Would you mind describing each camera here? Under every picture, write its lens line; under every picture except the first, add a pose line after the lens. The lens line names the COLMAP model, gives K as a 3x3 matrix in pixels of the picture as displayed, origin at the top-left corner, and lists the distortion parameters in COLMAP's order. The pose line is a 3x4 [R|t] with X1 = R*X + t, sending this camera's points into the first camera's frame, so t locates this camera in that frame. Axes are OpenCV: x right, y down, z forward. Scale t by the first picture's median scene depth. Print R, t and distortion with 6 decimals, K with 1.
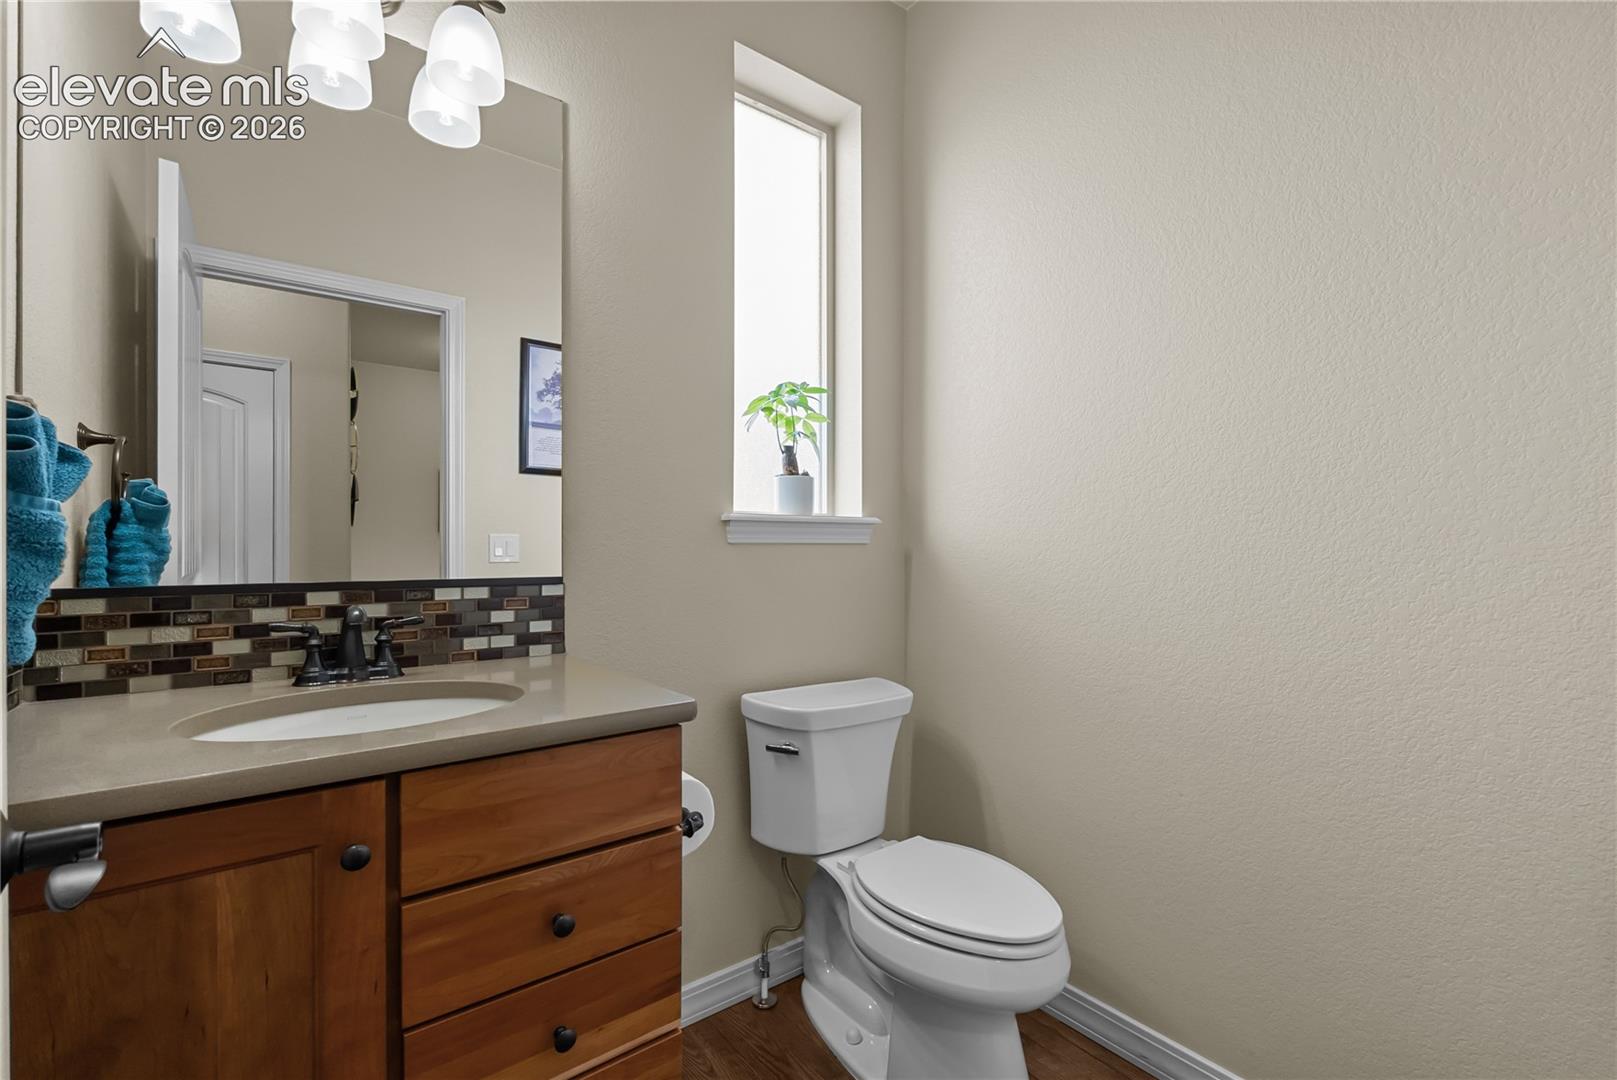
lens RADIAL K [[704.4, 0, 803.5], [0, 704.4, 546.5], [0, 0, 1]] dist [-0.000545, 0.000210]
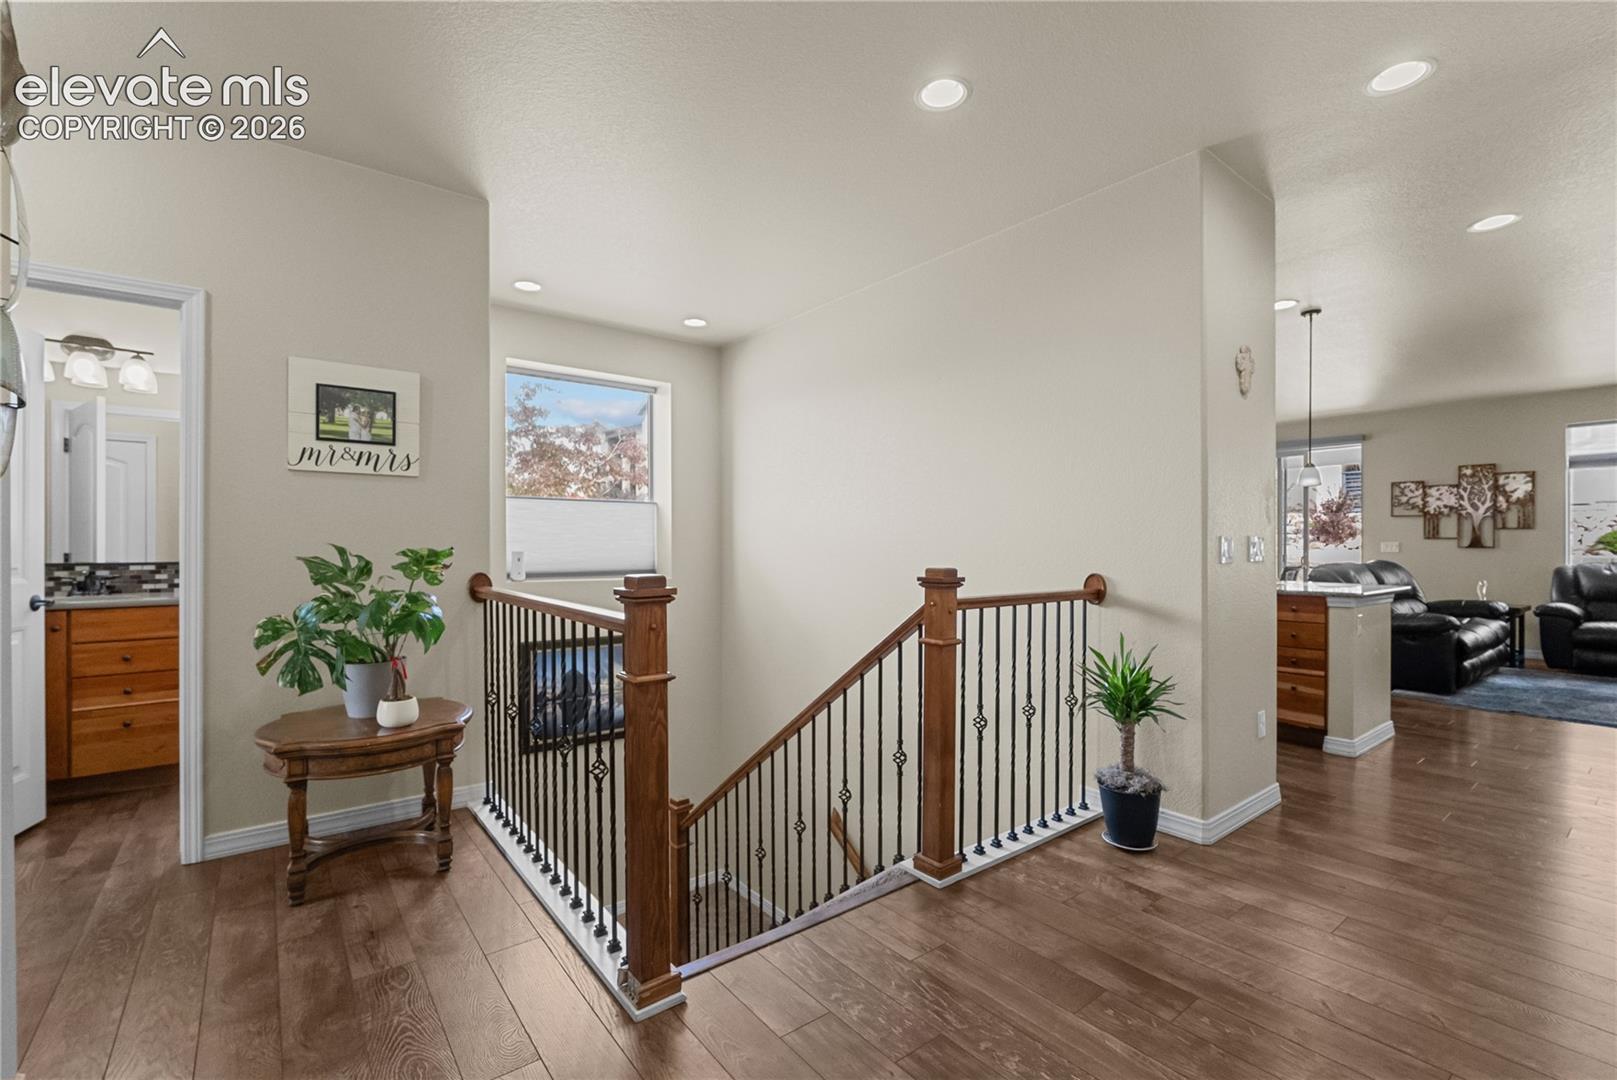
lens RADIAL K [[704.4, 0, 803.5], [0, 704.4, 546.5], [0, 0, 1]] dist [-0.000545, 0.000210]
pose [[0.999955, -0.004012, -0.008588, 2.225399], [0.004010, 0.999992, -0.000335, -0.004322], [0.008589, 0.000300, 0.999963, -1.803848]]
